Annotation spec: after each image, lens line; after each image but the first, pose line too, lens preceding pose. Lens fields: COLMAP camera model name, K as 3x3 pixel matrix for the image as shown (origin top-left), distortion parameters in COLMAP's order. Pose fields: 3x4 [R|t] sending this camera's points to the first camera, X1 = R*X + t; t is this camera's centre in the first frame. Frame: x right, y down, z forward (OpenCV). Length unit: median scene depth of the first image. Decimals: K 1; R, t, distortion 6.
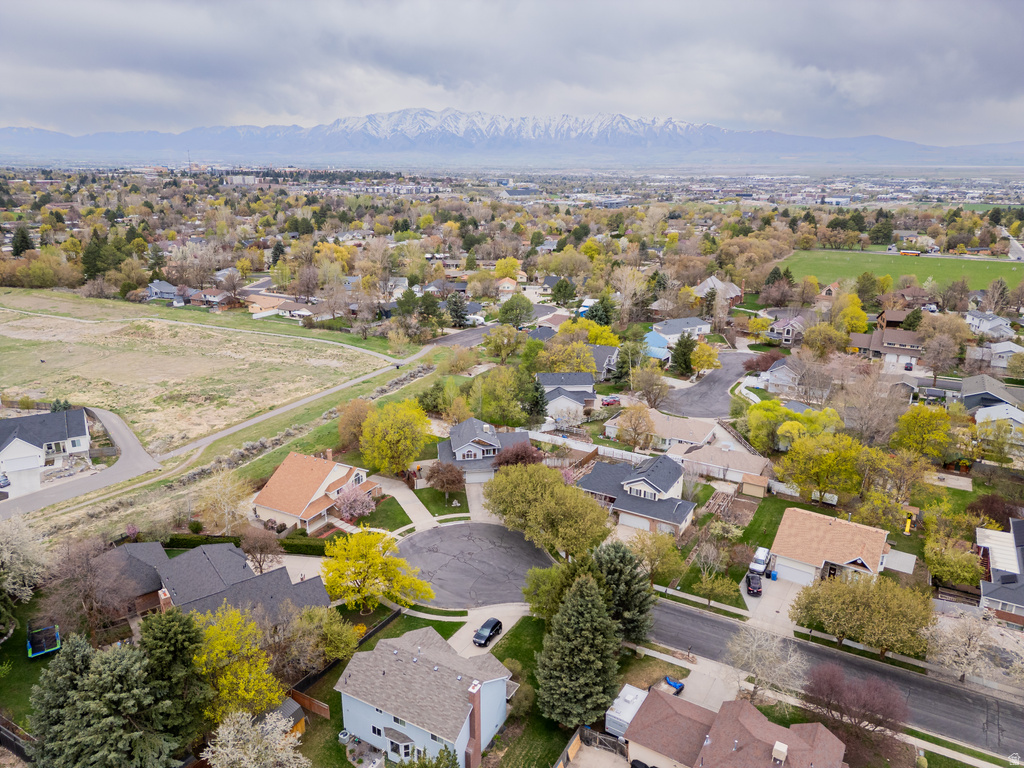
lens RADIAL K [[717.4, 0, 510.8], [0, 717.4, 381.6], [0, 0, 1]] dist [0.084811, -0.082795]
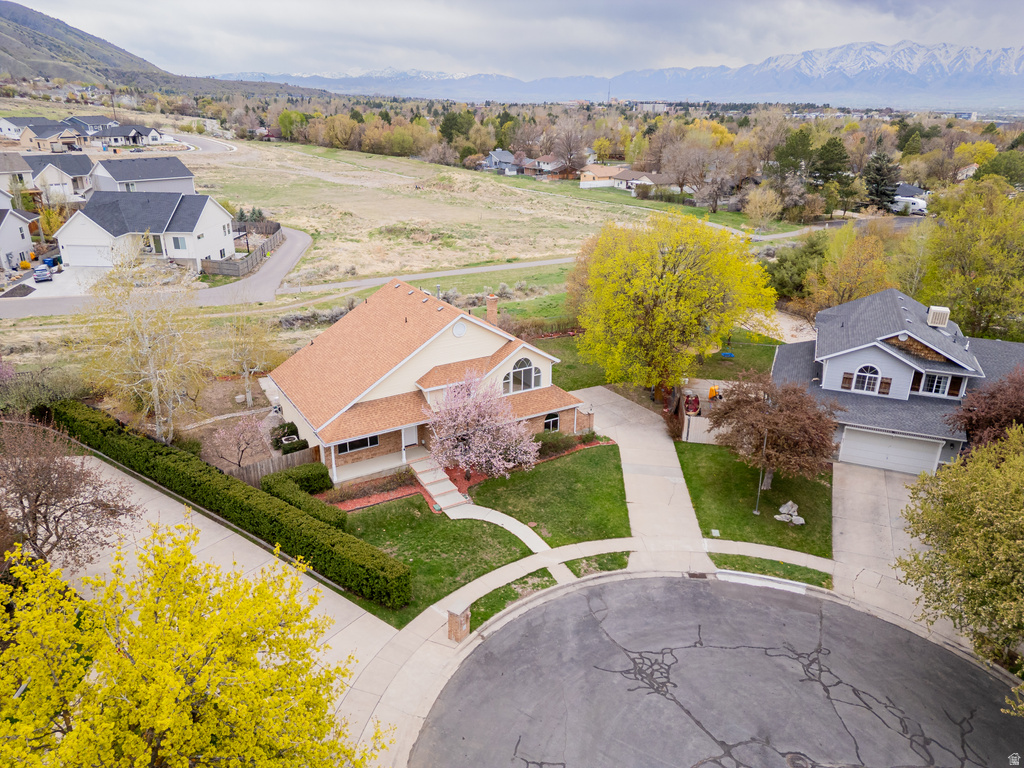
lens RADIAL K [[717.4, 0, 510.8], [0, 717.4, 381.6], [0, 0, 1]] dist [0.084811, -0.082795]
pose [[0.860824, 0.192071, -0.471266, -0.039627], [-0.159566, 0.981213, 0.108440, 0.090377], [0.483240, -0.018150, 0.875300, 0.611559]]
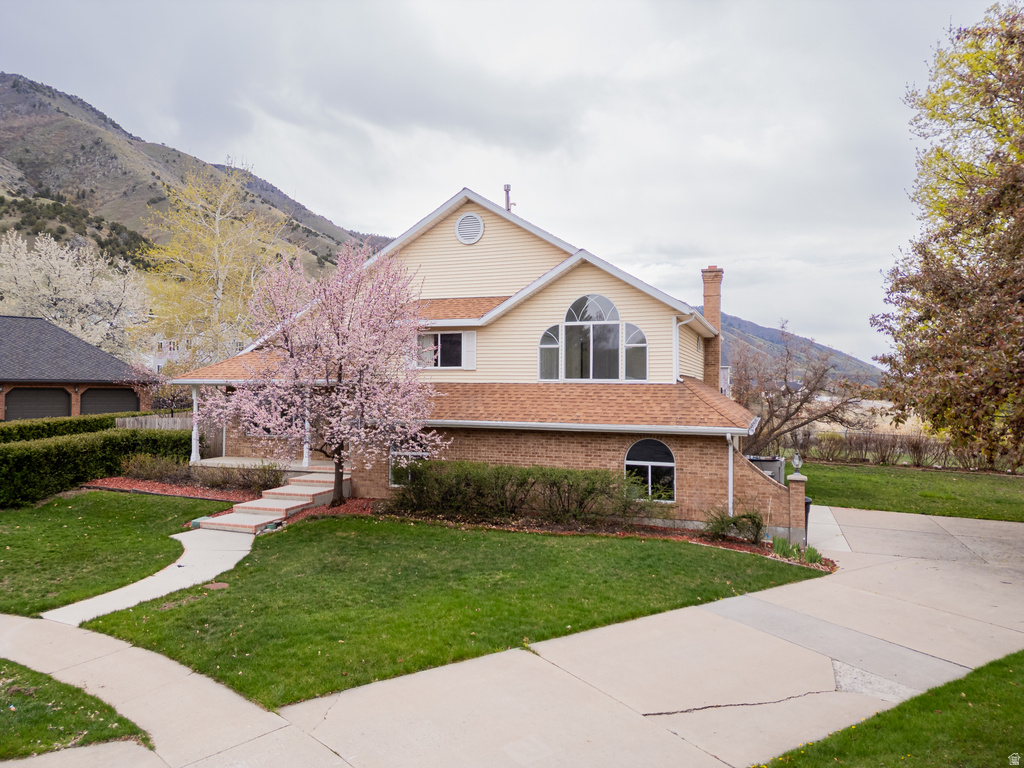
lens RADIAL K [[717.4, 0, 510.8], [0, 717.4, 381.6], [0, 0, 1]] dist [0.084811, -0.082795]
pose [[0.138452, -0.012587, -0.990289, -0.057190], [-0.308676, 0.949563, -0.055225, 0.143460], [0.941037, 0.313325, 0.127584, 0.877484]]
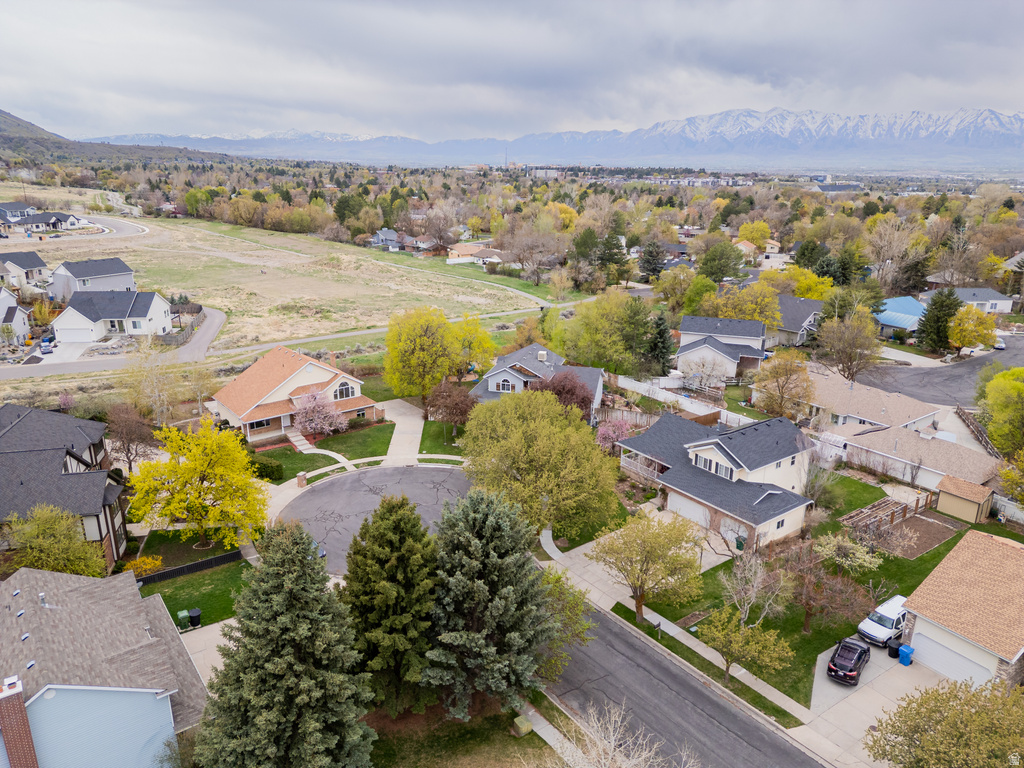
lens RADIAL K [[717.4, 0, 510.8], [0, 717.4, 381.6], [0, 0, 1]] dist [0.084811, -0.082795]
pose [[0.917195, 0.121656, -0.379413, 0.211853], [-0.123686, 0.992137, 0.019123, 0.081994], [0.378756, 0.029388, 0.925030, 0.332744]]
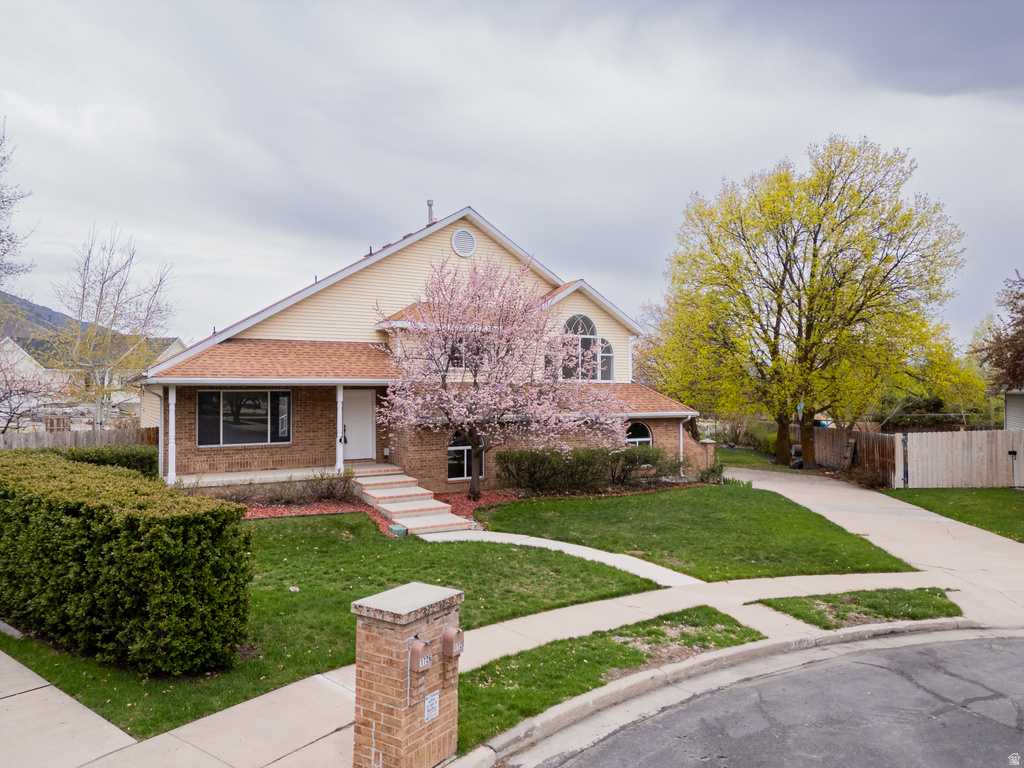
lens RADIAL K [[717.4, 0, 510.8], [0, 717.4, 381.6], [0, 0, 1]] dist [0.084811, -0.082795]
pose [[0.848721, -0.011917, -0.528707, -0.112592], [-0.156527, 0.949290, -0.272667, 0.183005], [0.505145, 0.314176, 0.803817, 0.755872]]
